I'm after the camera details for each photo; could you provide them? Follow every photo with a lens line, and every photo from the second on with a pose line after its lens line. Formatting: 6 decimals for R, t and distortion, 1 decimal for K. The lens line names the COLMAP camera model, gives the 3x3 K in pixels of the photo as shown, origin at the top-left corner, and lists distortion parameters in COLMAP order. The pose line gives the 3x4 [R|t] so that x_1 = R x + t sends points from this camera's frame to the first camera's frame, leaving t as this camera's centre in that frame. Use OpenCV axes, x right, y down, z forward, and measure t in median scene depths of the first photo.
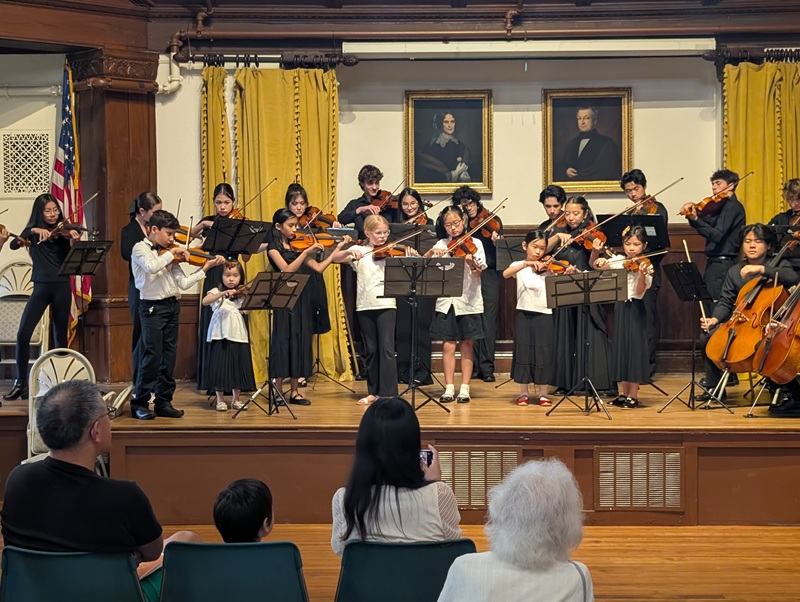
lens RADIAL K [[1394.6, 0, 393.8], [0, 1394.6, 307.8], [0, 0, 1]] dist [0.258923, -1.154415]
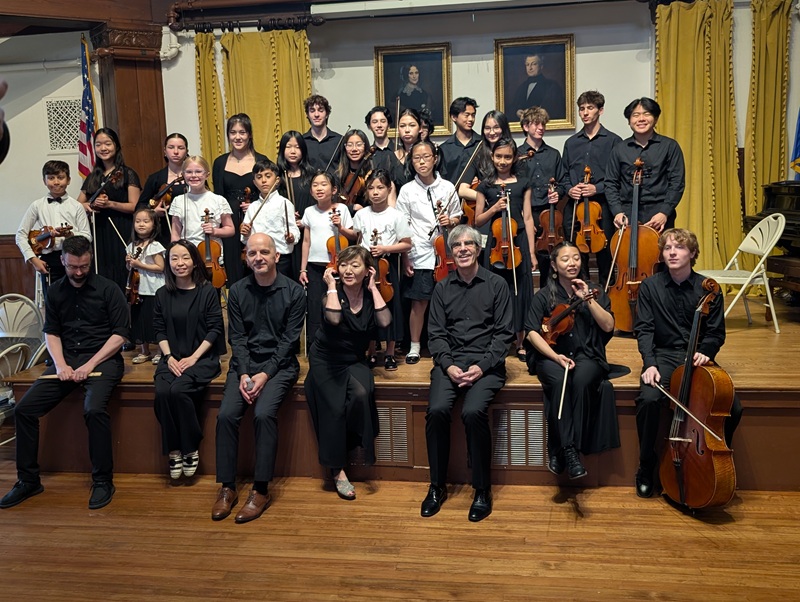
lens RADIAL K [[785.7, 0, 387.1], [0, 785.7, 299.0], [0, 0, 1]] dist [0.002997, 0.007452]
pose [[0.990226, -0.009201, -0.139166, 0.110387], [0.024948, 0.993414, 0.111835, -0.021627], [0.137221, -0.114214, 0.983934, 0.351906]]
